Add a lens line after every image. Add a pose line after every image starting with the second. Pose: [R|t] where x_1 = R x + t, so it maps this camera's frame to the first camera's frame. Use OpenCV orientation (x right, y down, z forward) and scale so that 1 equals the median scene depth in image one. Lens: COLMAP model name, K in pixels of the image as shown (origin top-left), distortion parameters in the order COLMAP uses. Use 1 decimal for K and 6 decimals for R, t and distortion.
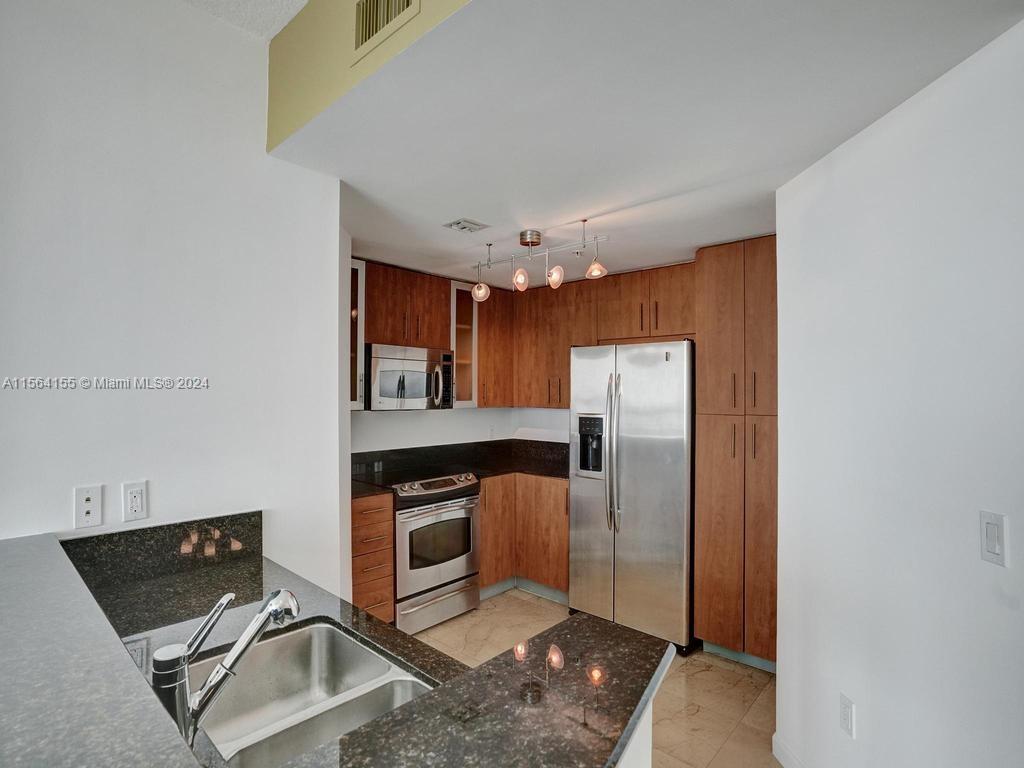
lens RADIAL K [[525.4, 0, 523.3], [0, 525.4, 388.0], [0, 0, 1]] dist [-0.001671, 0.000471]
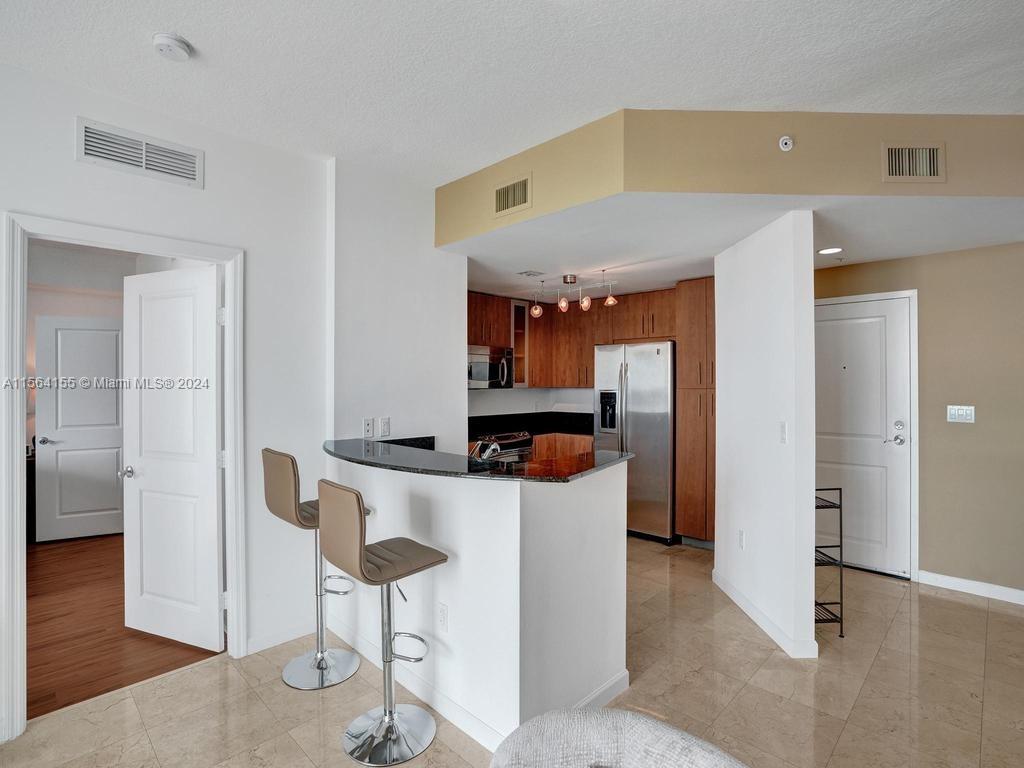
lens RADIAL K [[525.4, 0, 523.3], [0, 525.4, 388.0], [0, 0, 1]] dist [-0.001671, 0.000471]
pose [[0.999301, -0.005080, -0.037045, -0.056227], [0.005750, 0.999822, 0.017985, 0.014270], [0.036947, -0.018185, 0.999152, -0.491758]]
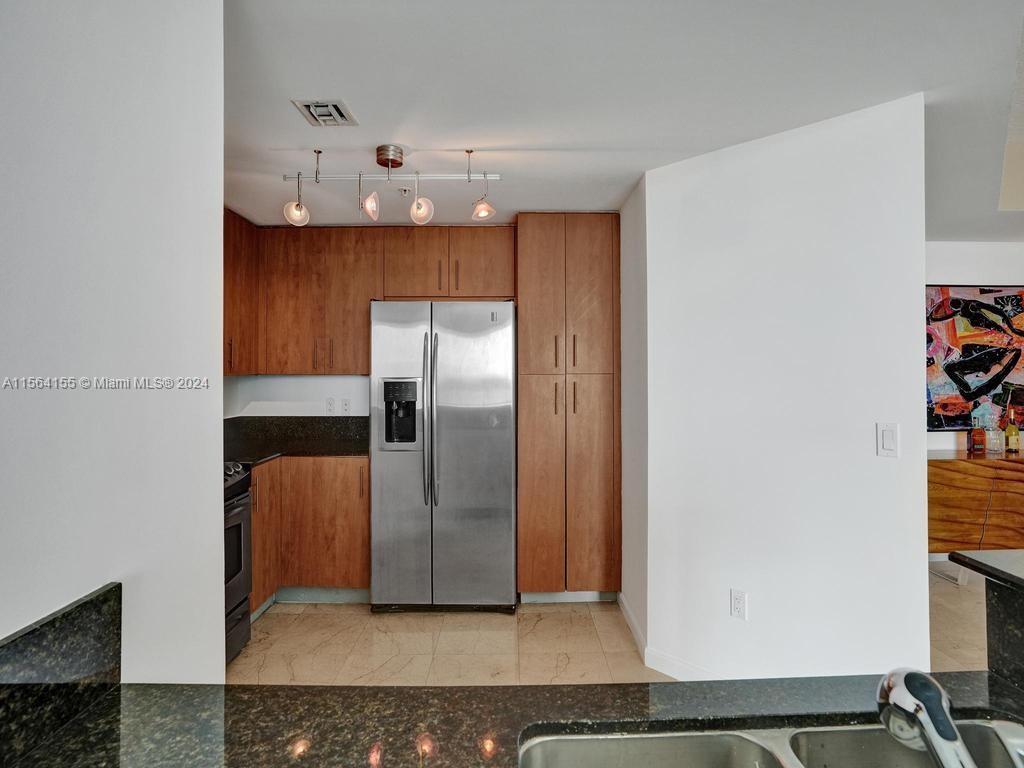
lens RADIAL K [[491.9, 0, 512.8], [0, 491.9, 366.1], [0, 0, 1]] dist [-0.031228, 0.001266]
pose [[0.742960, -0.000333, 0.669336, -0.277596], [-0.000989, 0.999998, 0.001595, 0.027421], [-0.669335, -0.001847, 0.742958, 0.257786]]
